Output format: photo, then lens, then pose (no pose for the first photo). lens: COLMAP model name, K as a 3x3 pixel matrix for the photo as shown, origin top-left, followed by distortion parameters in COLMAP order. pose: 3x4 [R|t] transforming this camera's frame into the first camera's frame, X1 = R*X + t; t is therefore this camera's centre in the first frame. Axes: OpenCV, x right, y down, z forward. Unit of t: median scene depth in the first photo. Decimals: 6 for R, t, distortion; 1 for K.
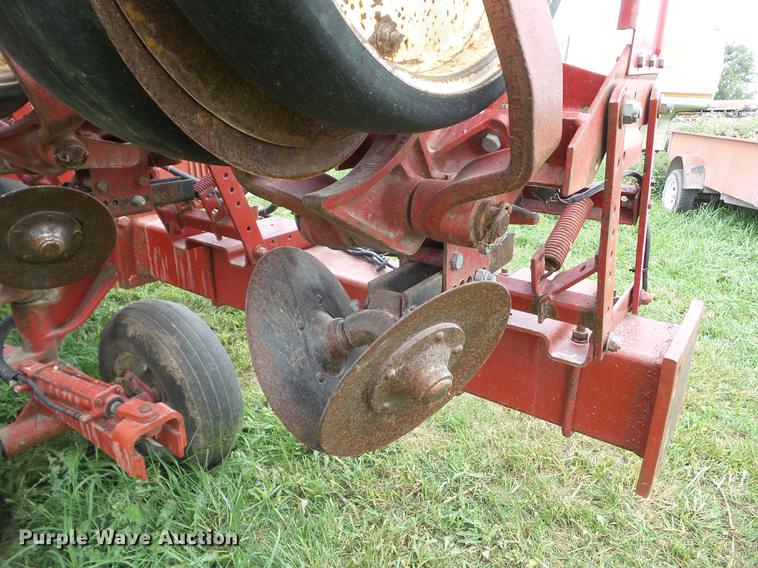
lens RADIAL K [[529.2, 0, 378.4], [0, 529.2, 281.8], [0, 0, 1]] dist [0.005023, -0.004136]
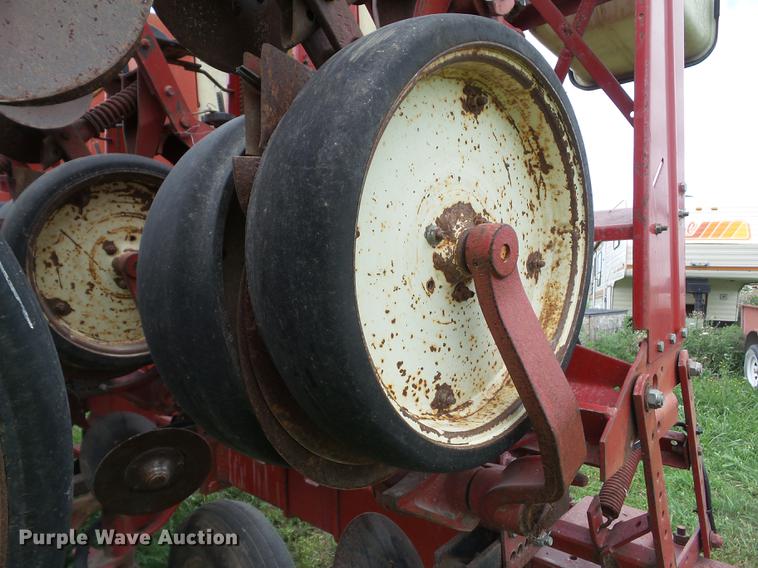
lens RADIAL K [[529.2, 0, 378.4], [0, 529.2, 281.8], [0, 0, 1]] dist [0.005023, -0.004136]
pose [[0.992930, -0.026364, -0.115733, 0.005888], [-0.010633, 0.951344, -0.307946, -0.146445], [0.118221, 0.307000, 0.944338, -0.198567]]
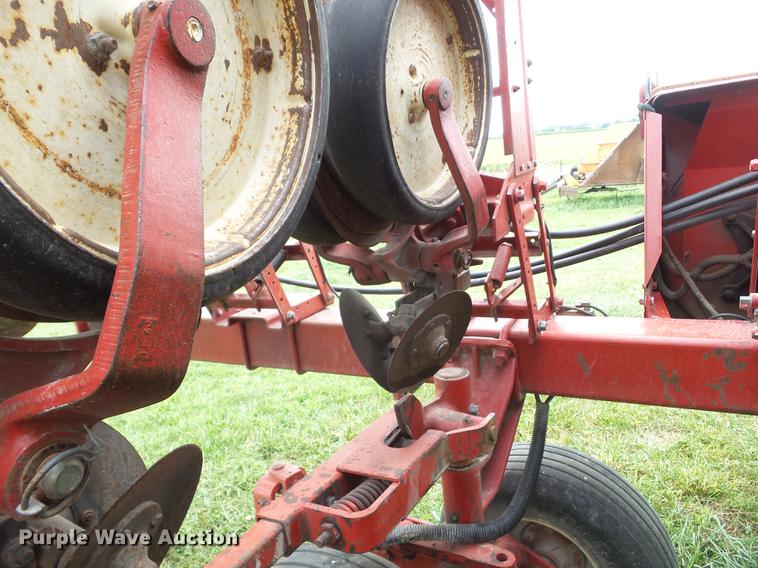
lens RADIAL K [[529.2, 0, 378.4], [0, 529.2, 281.8], [0, 0, 1]] dist [0.005023, -0.004136]
pose [[0.985660, -0.137019, 0.098493, -0.209347], [0.150316, 0.978170, -0.143486, 0.147243], [-0.076683, 0.156234, 0.984739, -0.642041]]
